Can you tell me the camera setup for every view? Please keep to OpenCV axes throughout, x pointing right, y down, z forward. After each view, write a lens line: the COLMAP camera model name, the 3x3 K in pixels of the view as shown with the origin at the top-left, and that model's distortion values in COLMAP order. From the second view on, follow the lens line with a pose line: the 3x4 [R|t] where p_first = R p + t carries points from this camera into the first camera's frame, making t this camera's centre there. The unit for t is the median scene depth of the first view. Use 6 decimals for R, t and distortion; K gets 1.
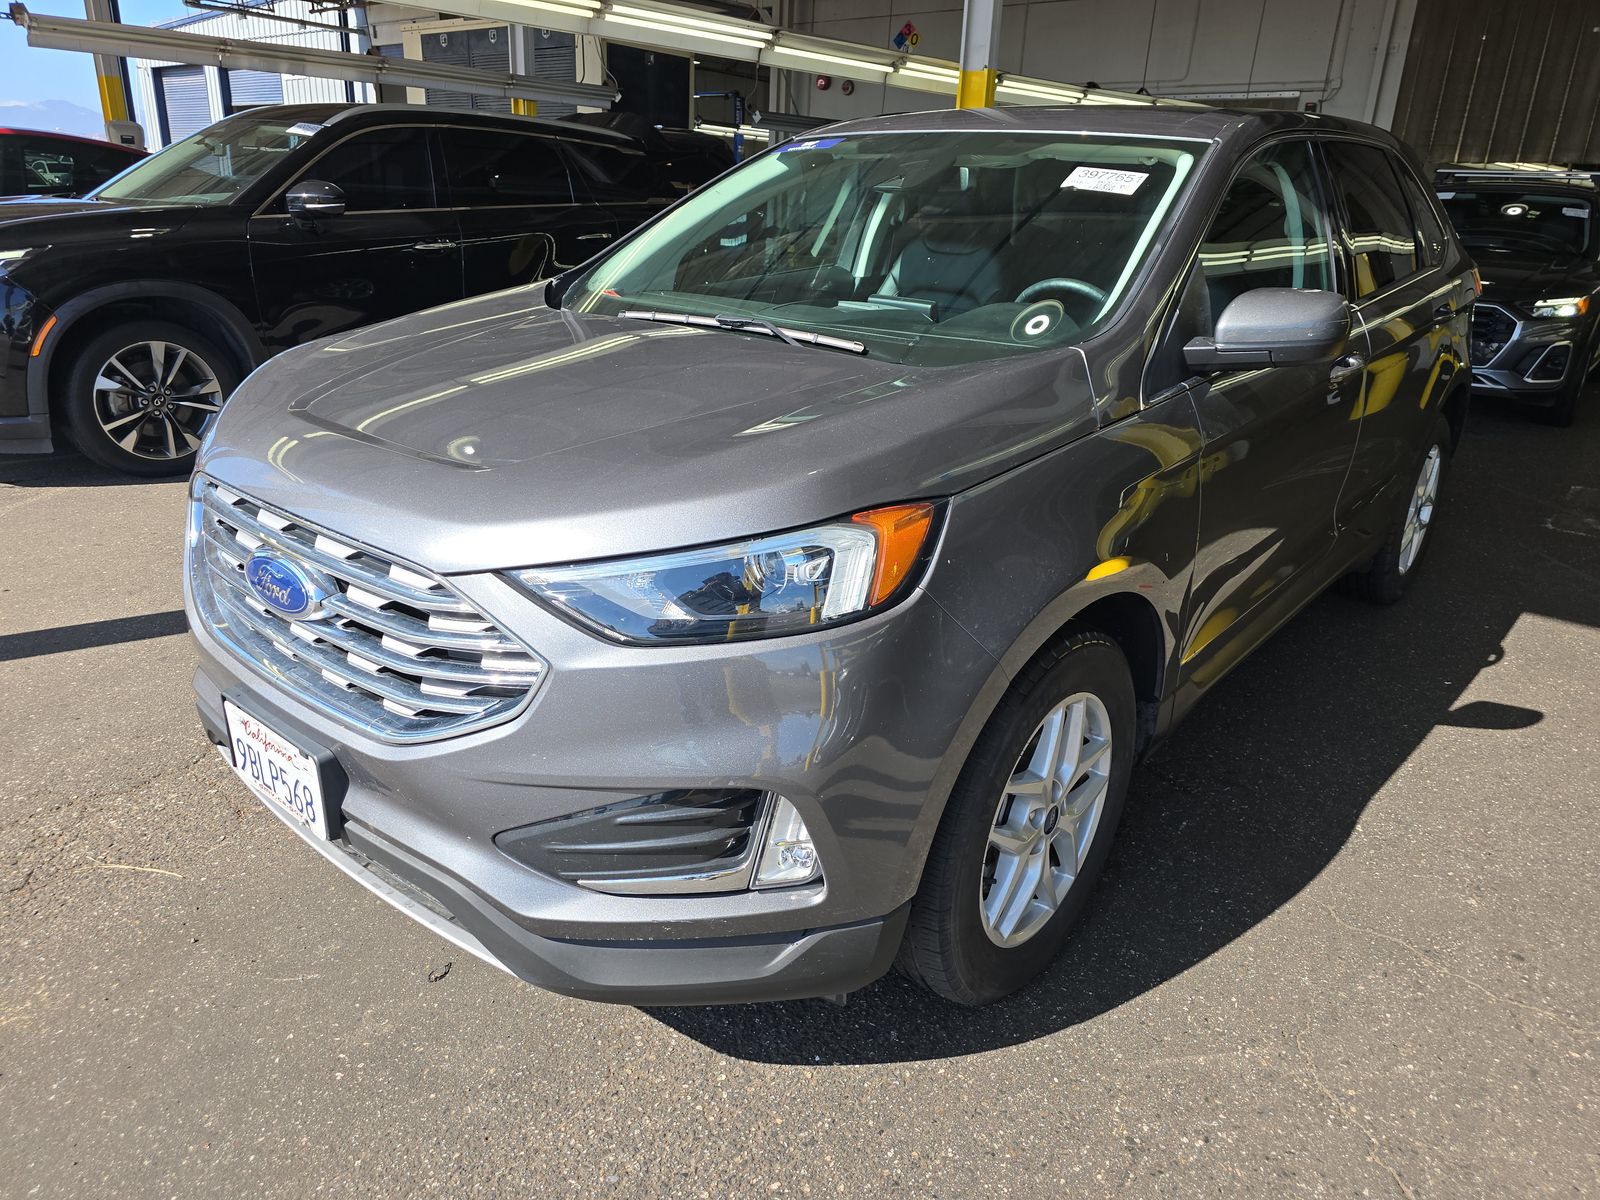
lens RADIAL K [[1081.4, 0, 803.4], [0, 1081.4, 592.6], [0, 0, 1]] dist [0.015244, 0.000541]
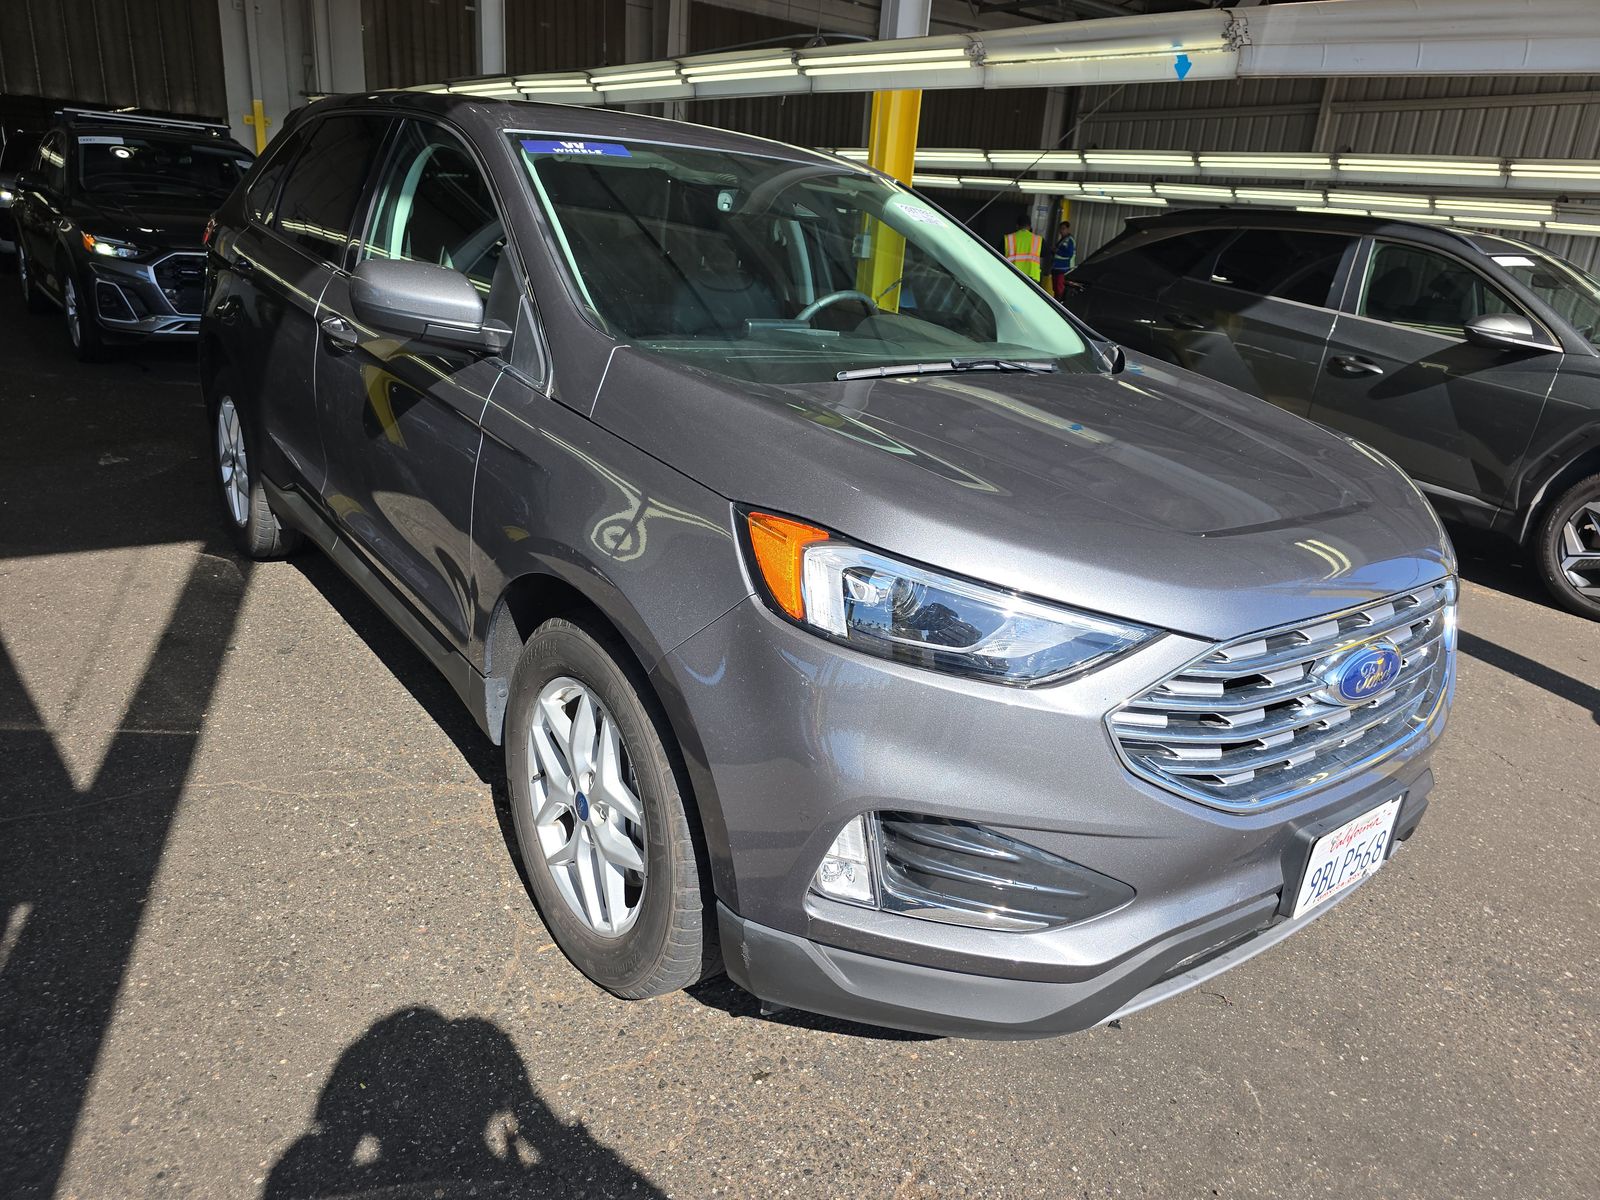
lens RADIAL K [[1081.4, 0, 806.0], [0, 1081.4, 597.7], [0, 0, 1]] dist [0.015244, 0.000541]
pose [[0.223121, -0.340064, 0.913550, -0.431928], [0.272492, 0.921573, 0.276499, -0.143015], [-0.935930, 0.187242, 0.298287, 0.337243]]
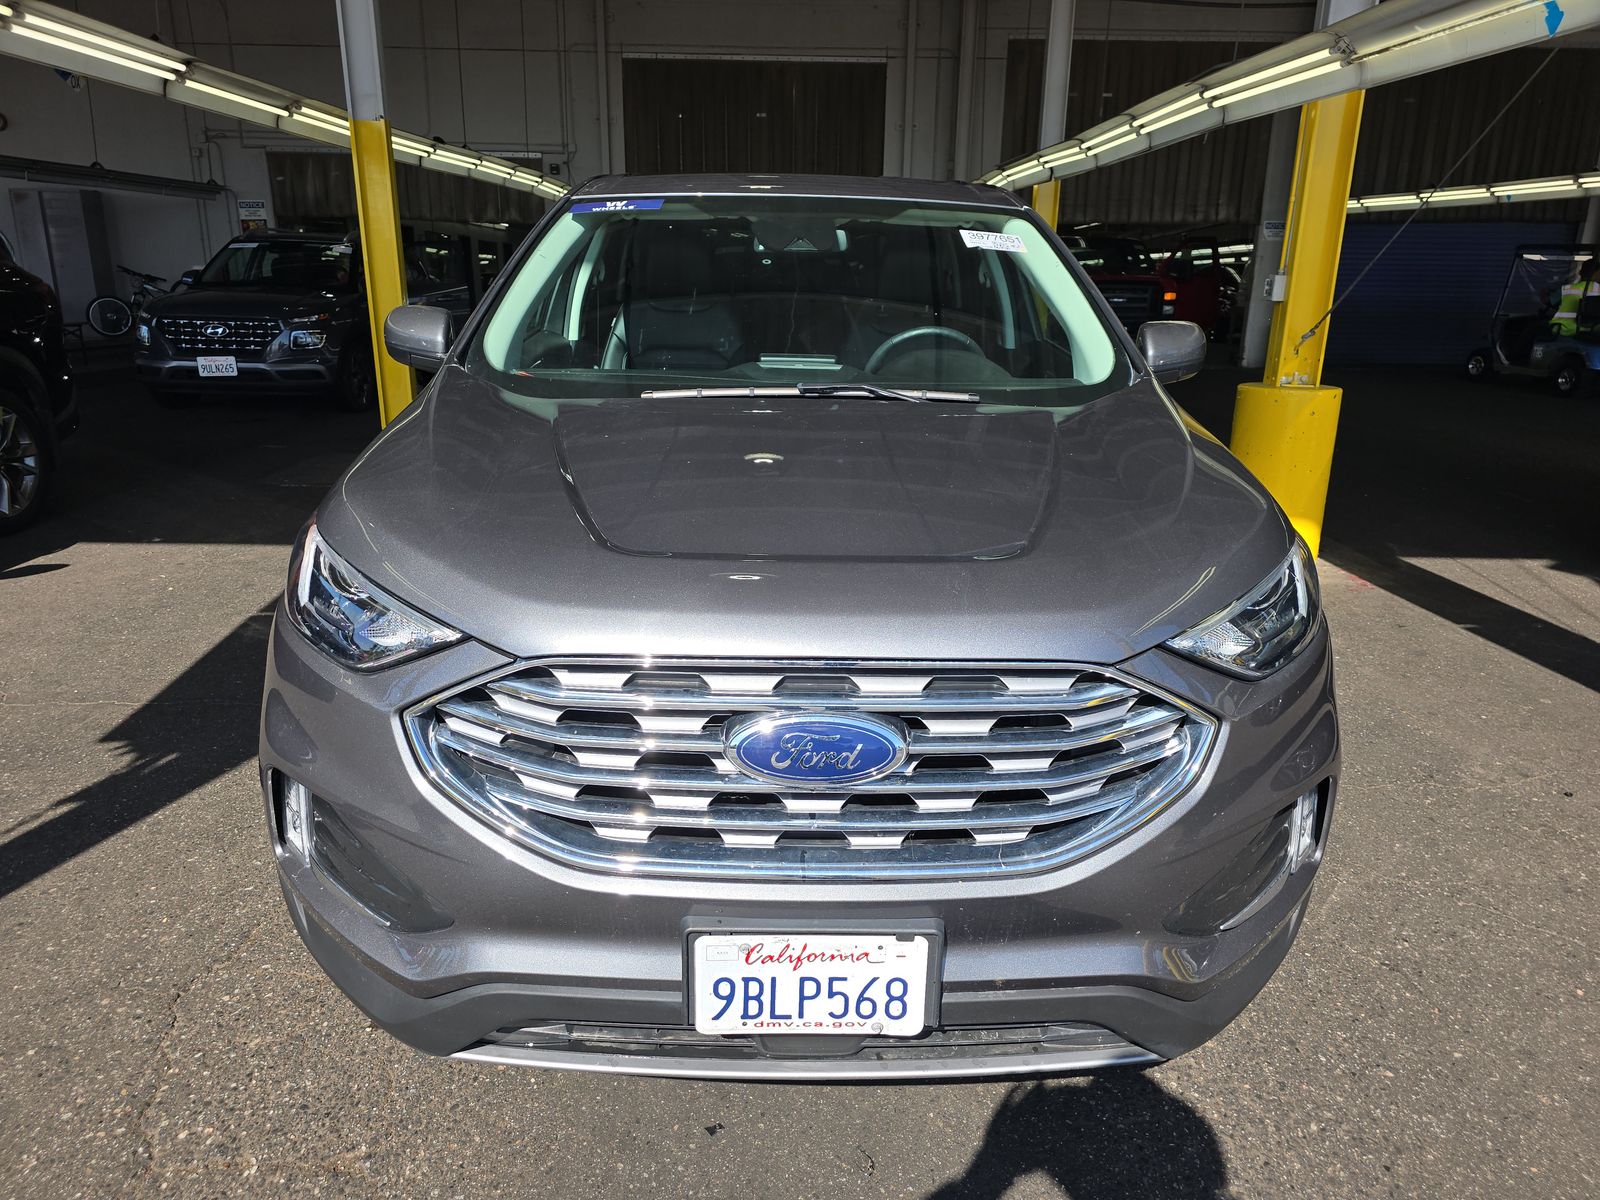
lens RADIAL K [[1081.4, 0, 800.1], [0, 1081.4, 600.0], [0, 0, 1]] dist [0.015244, 0.000541]
pose [[0.754628, -0.218568, 0.618680, -0.275997], [0.240716, 0.969366, 0.048848, -0.045478], [-0.610404, 0.112064, 0.784123, 0.104938]]
